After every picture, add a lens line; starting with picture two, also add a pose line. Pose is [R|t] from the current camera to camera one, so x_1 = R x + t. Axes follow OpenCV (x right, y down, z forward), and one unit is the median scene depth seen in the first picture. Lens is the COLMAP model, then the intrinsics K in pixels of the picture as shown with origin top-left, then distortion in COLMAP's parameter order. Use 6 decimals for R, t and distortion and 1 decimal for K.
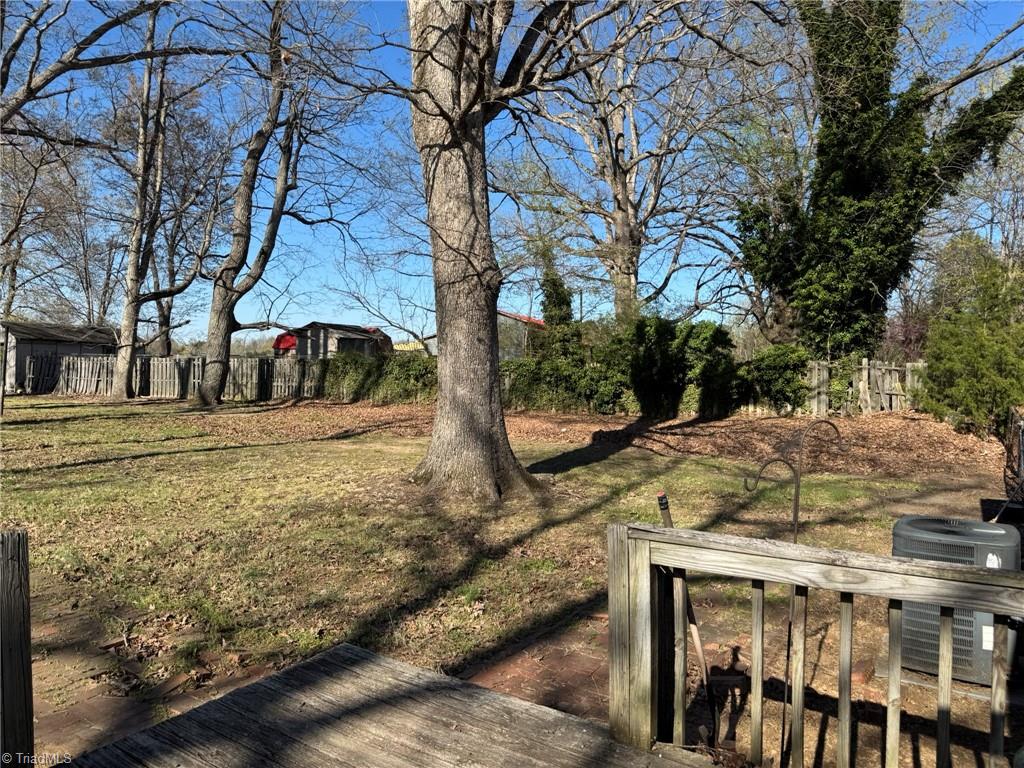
lens RADIAL K [[719.9, 0, 510.9], [0, 719.9, 377.8], [0, 0, 1]] dist [0.077457, -0.093147]
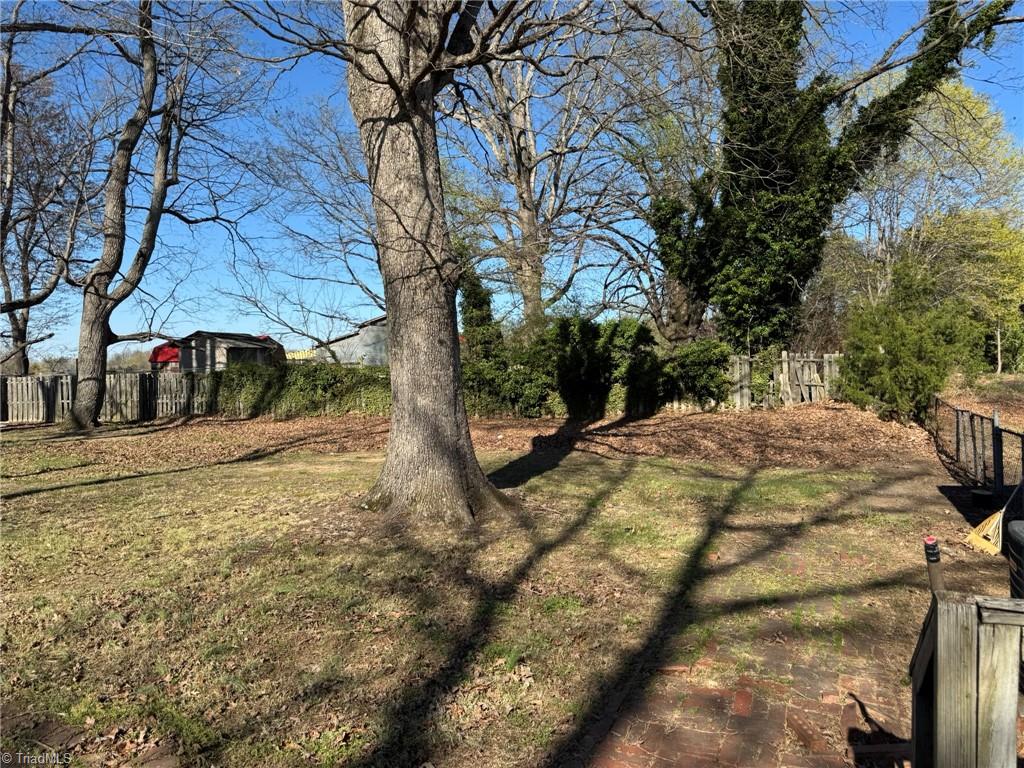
lens RADIAL K [[722.8, 0, 513.5], [0, 722.8, 384.1], [0, 0, 1]] dist [0.041210, -0.036568]
pose [[0.987152, -0.039303, 0.154878, -0.034721], [0.038847, 0.999227, 0.005970, -0.001125], [-0.154993, 0.000123, 0.987916, 0.043632]]
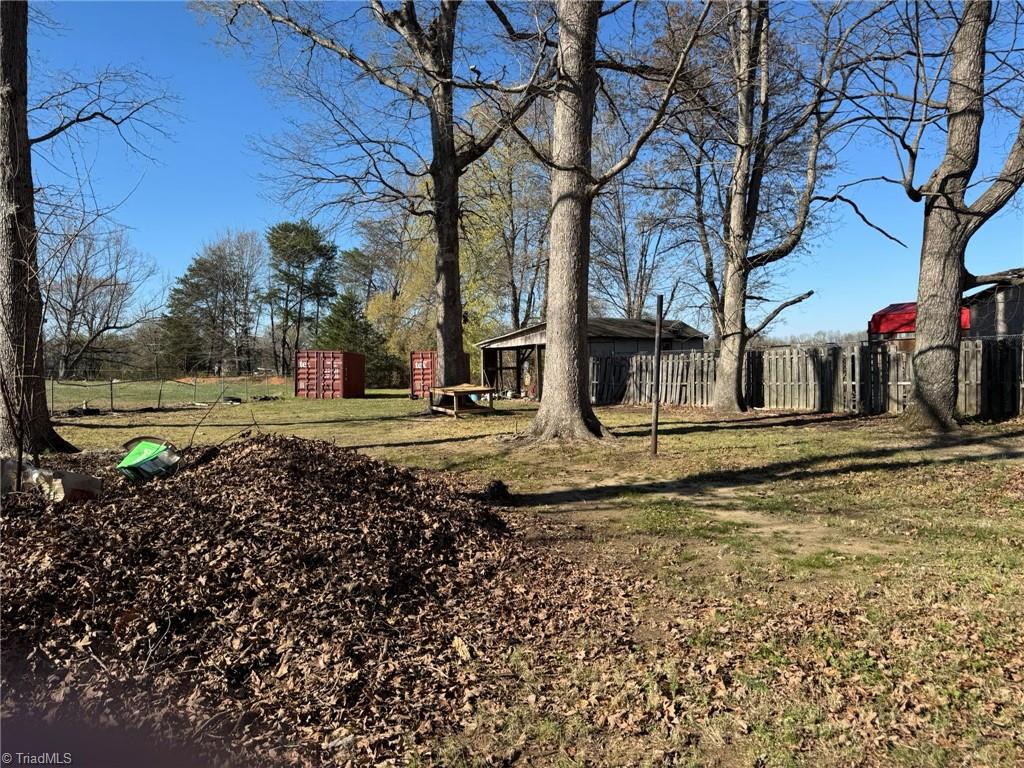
lens RADIAL K [[732.5, 0, 527.3], [0, 732.5, 387.3], [0, 0, 1]] dist [0.080235, -0.099316]
pose [[0.836207, -0.022204, -0.547964, -0.356680], [0.030807, 0.999504, 0.006512, -0.005209], [0.547547, -0.022327, 0.836477, 0.363390]]
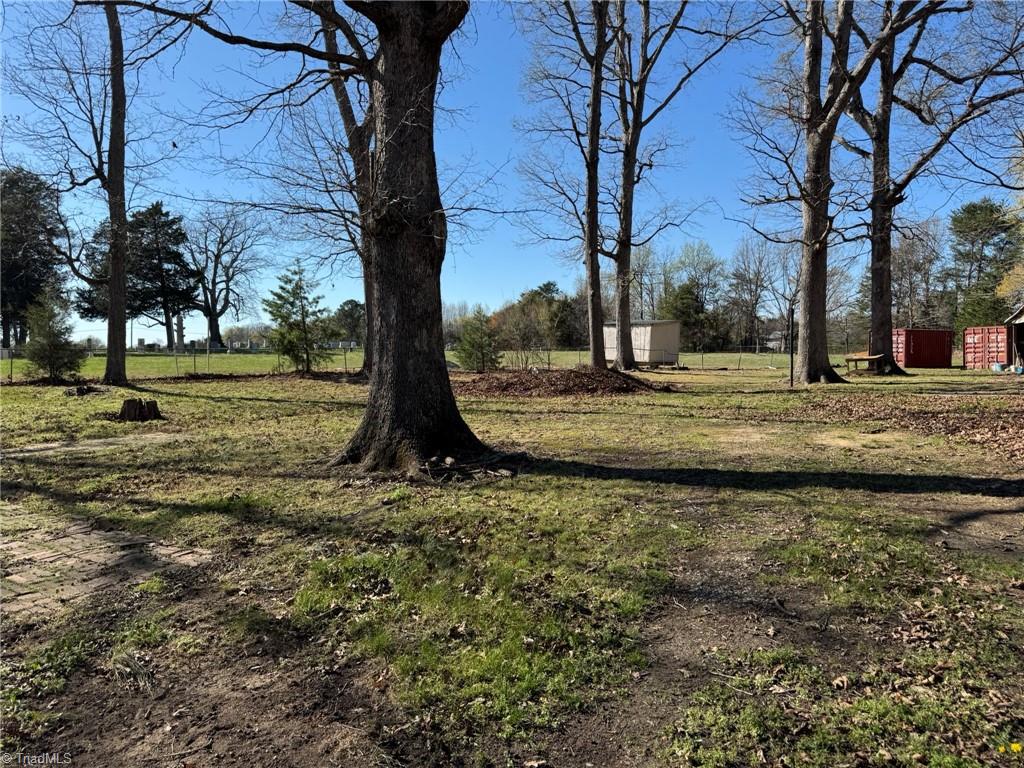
lens RADIAL K [[712.4, 0, 513.9], [0, 712.4, 381.2], [0, 0, 1]] dist [0.075033, -0.086002]
pose [[-0.015402, 0.012104, -0.999808, 0.329831], [0.008603, 0.999891, 0.011973, 0.018955], [0.999844, -0.008417, -0.015504, 0.452934]]
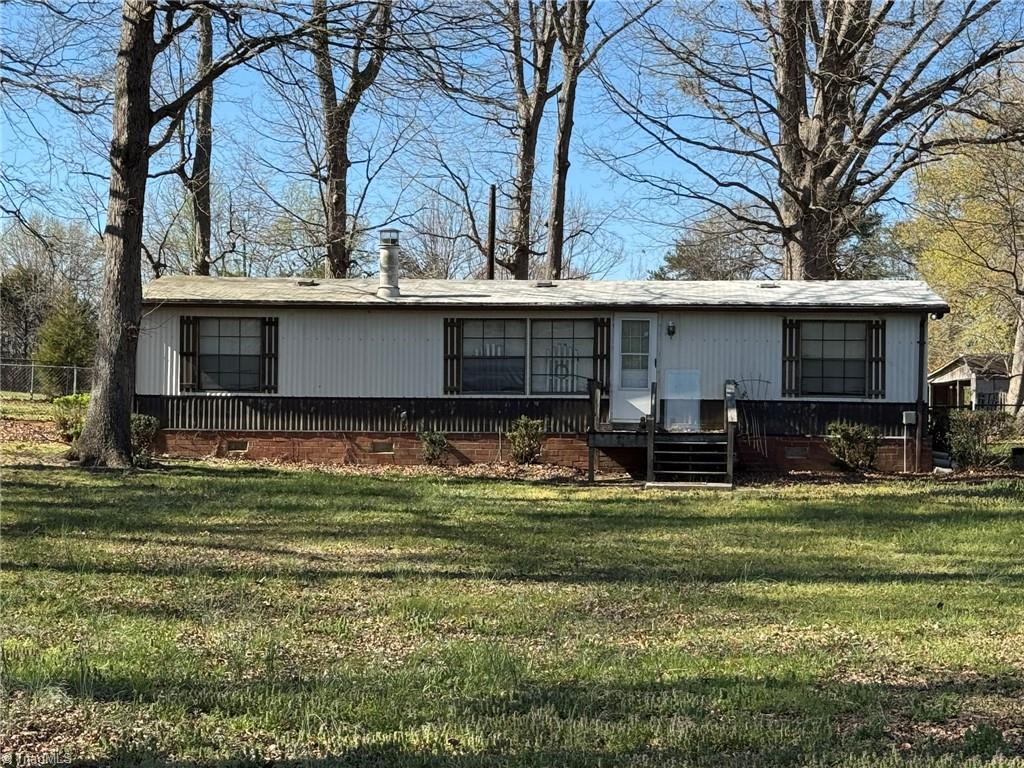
lens RADIAL K [[2026.2, 0, 512.4], [0, 2026.2, 385.1], [0, 0, 1]] dist [0.090115, 0.051949]
pose [[0.452228, -0.035481, -0.891196, 1.529579], [-0.014599, 0.998780, -0.047172, 0.101554], [0.891783, 0.034343, 0.451159, -0.691801]]
